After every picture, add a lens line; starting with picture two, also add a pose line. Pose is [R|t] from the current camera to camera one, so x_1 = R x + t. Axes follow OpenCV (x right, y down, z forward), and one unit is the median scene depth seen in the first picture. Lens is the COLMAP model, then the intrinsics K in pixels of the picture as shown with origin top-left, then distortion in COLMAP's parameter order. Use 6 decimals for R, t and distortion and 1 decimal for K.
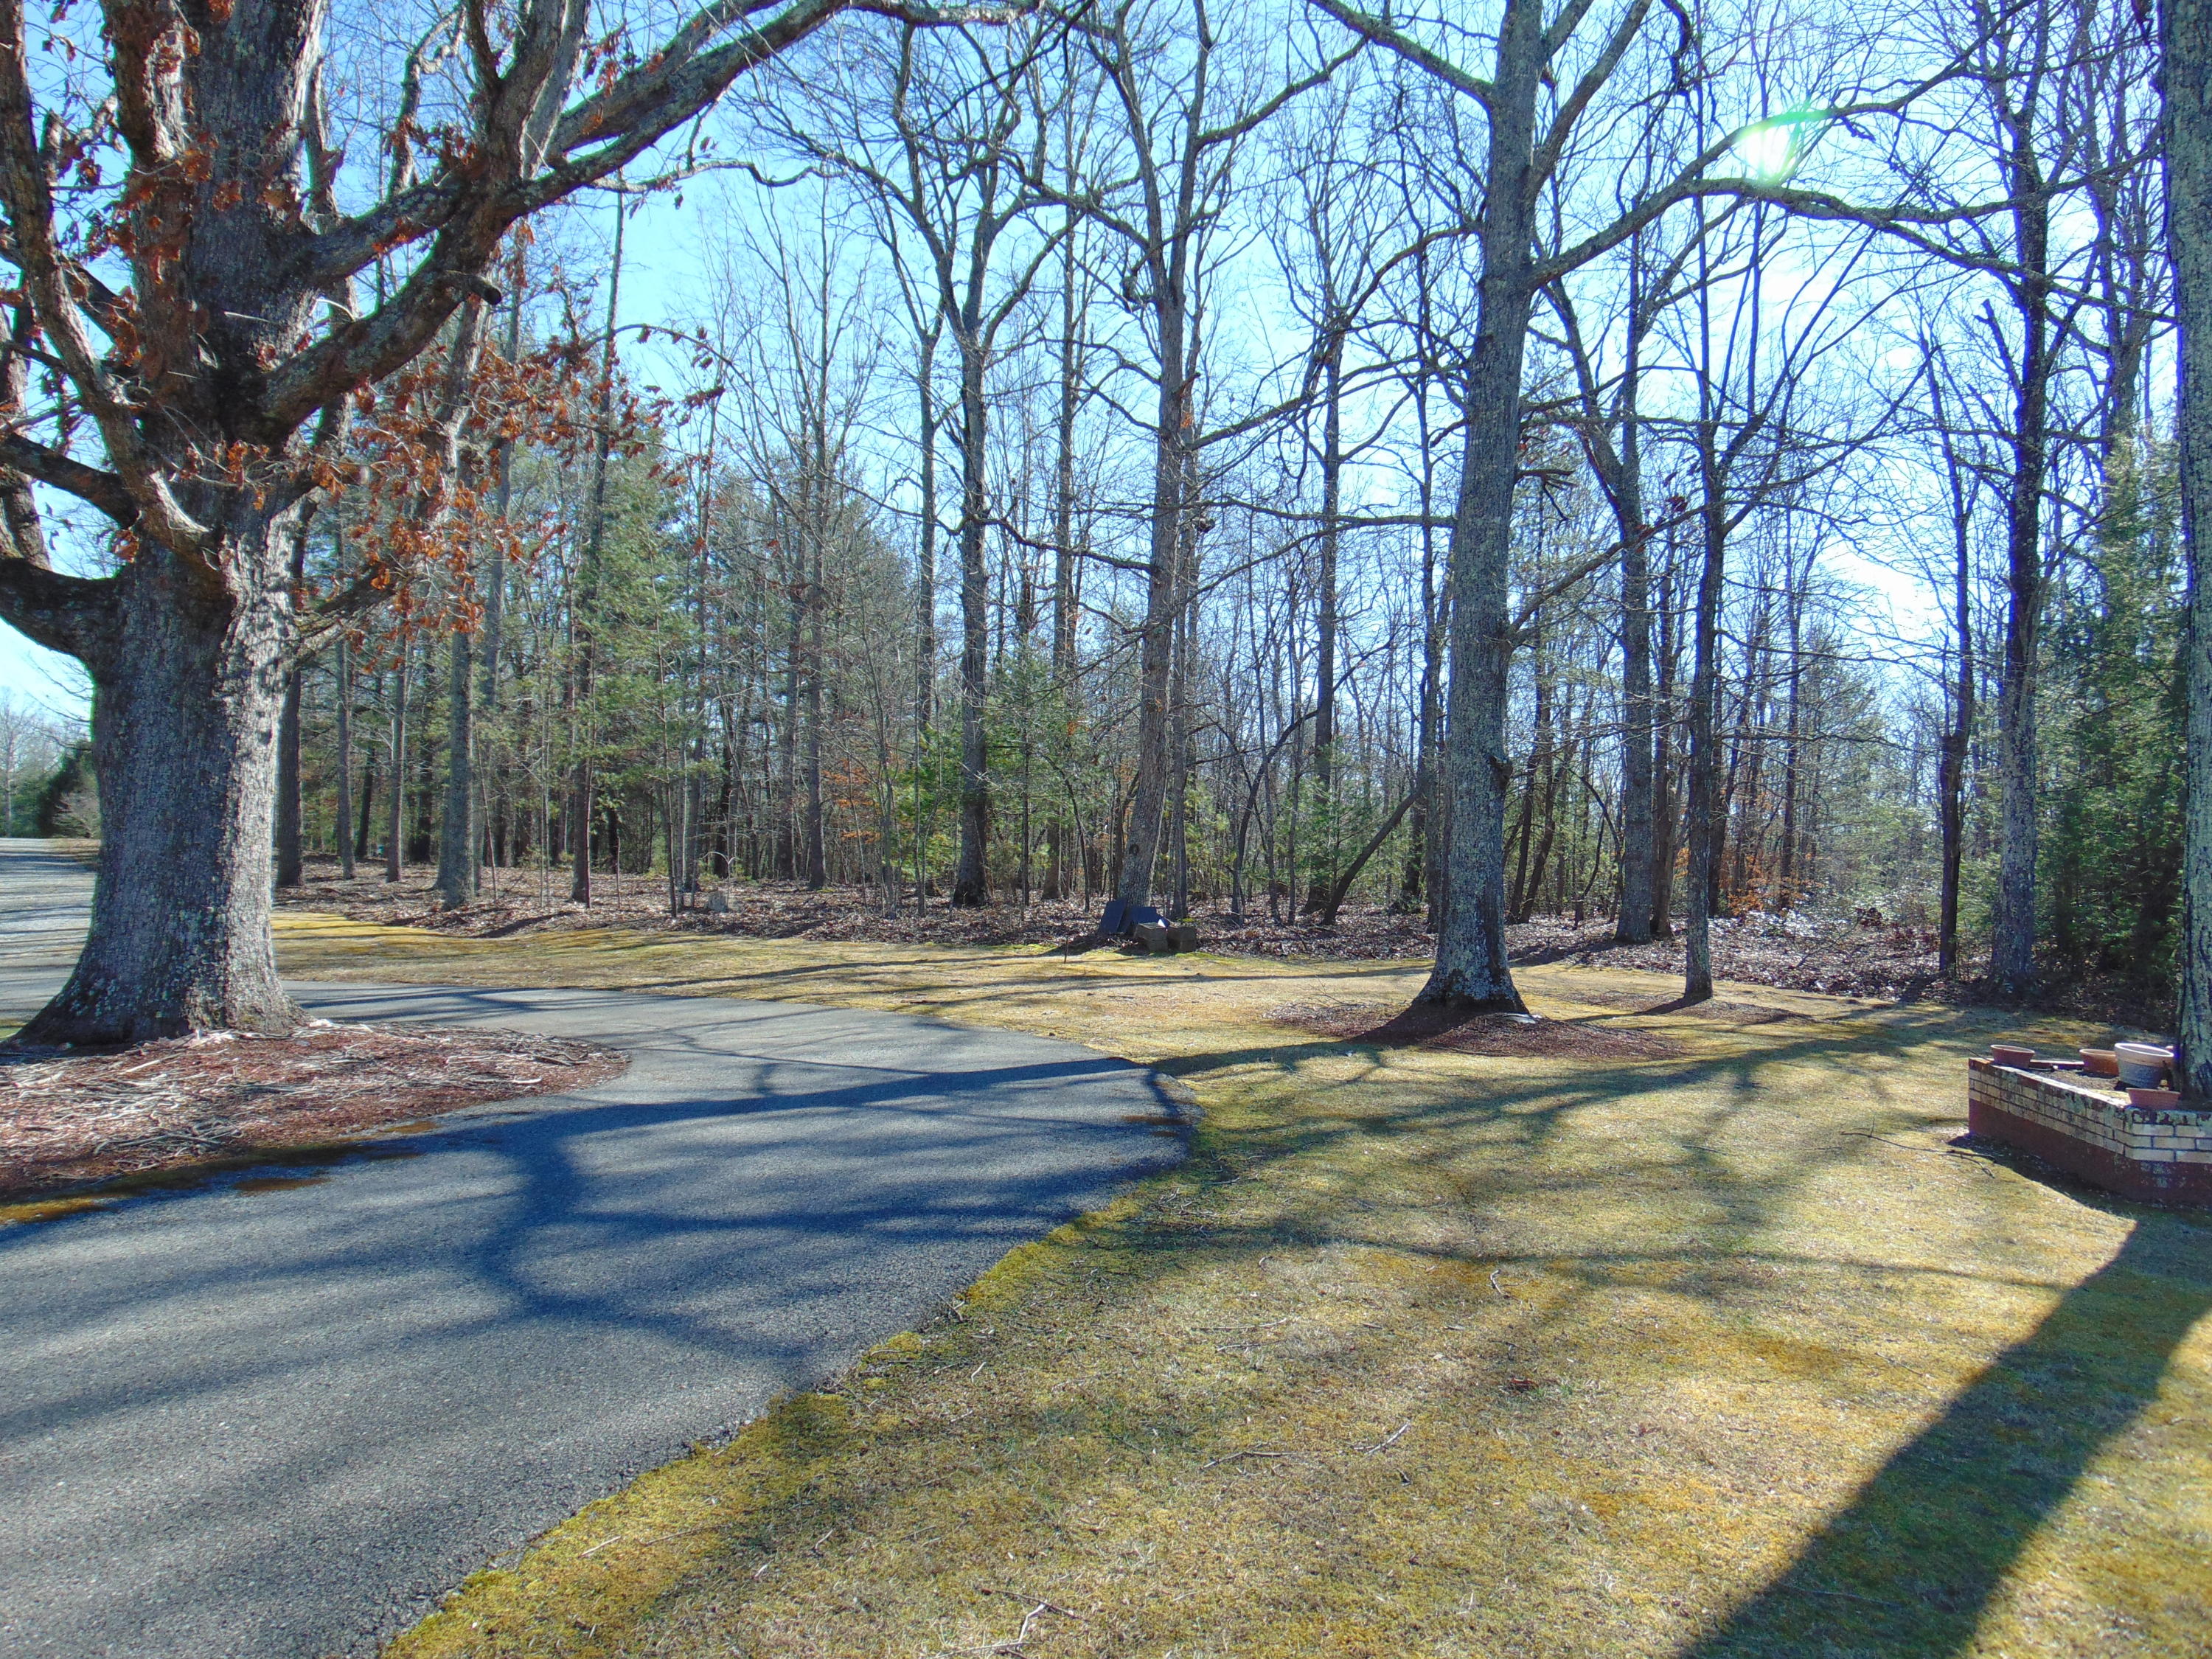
lens RADIAL K [[1666.0, 0, 1096.0], [0, 1666.0, 815.5], [0, 0, 1]] dist [-0.040685, 0.088637]
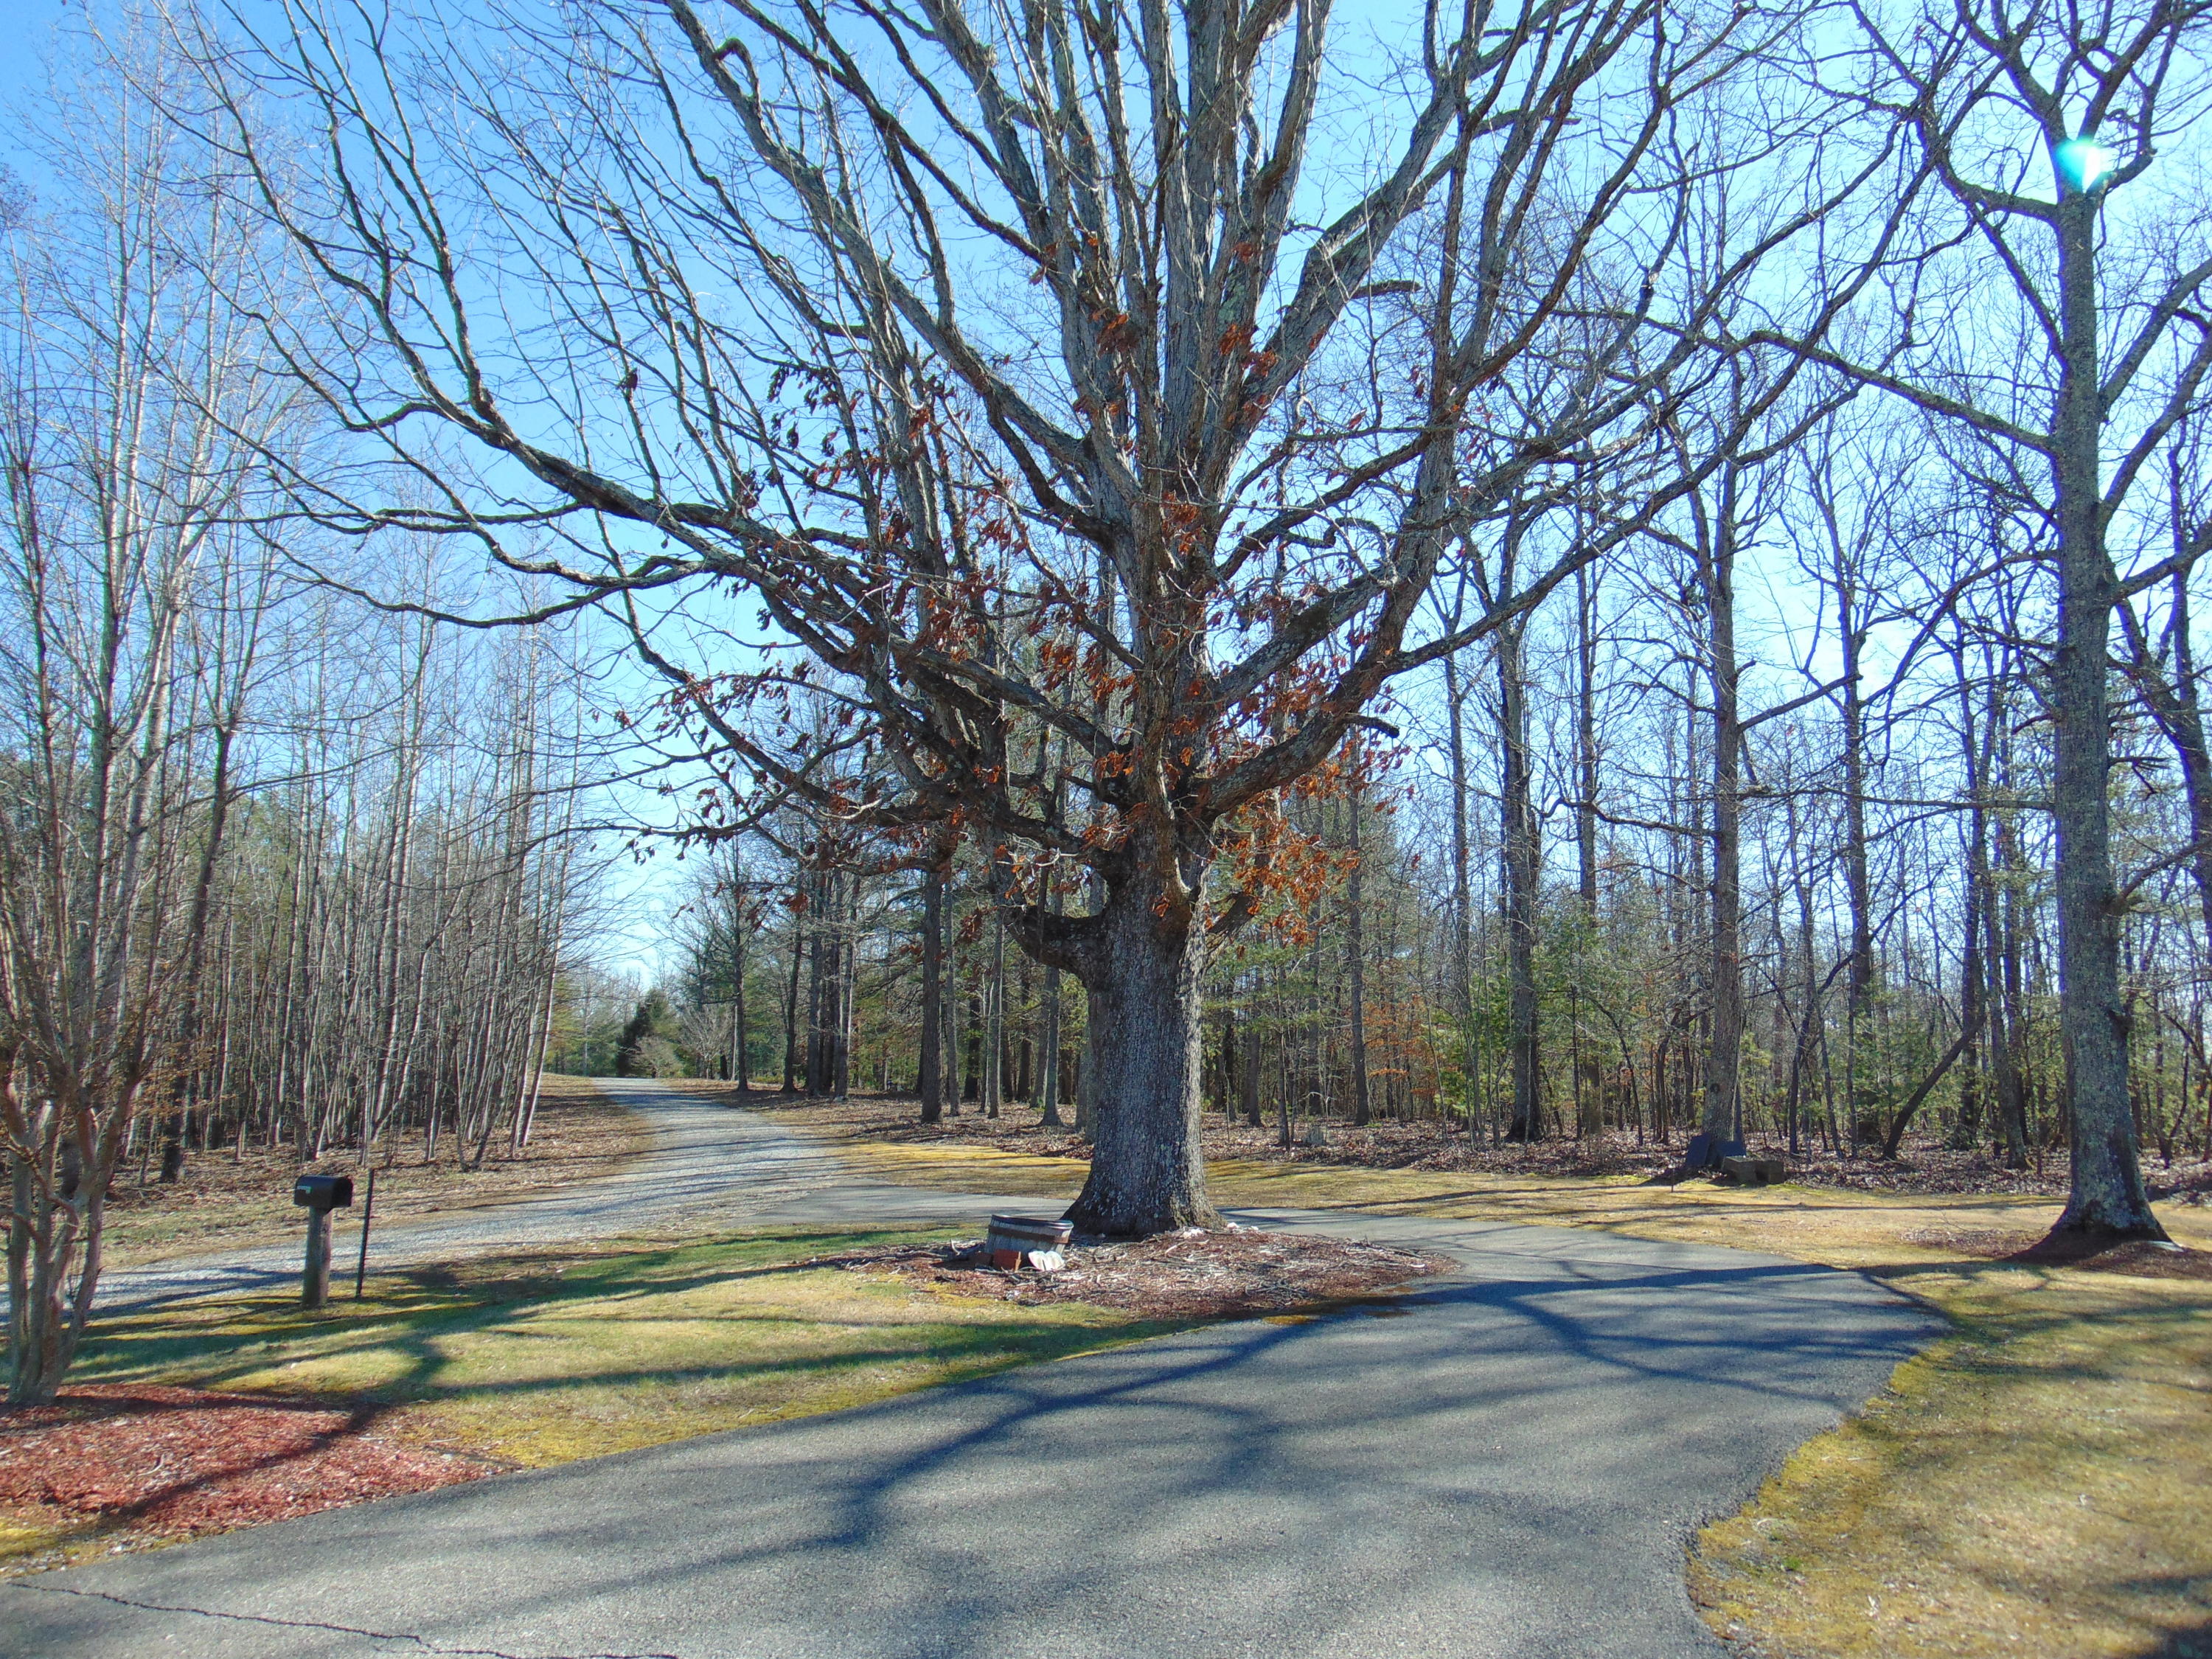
lens RADIAL K [[1666.0, 0, 1096.0], [0, 1666.0, 815.5], [0, 0, 1]] dist [-0.040685, 0.088637]
pose [[0.965358, -0.047129, -0.256638, -0.086813], [0.011316, 0.990189, -0.139274, -0.010657], [0.260684, 0.131545, 0.956420, -0.187479]]
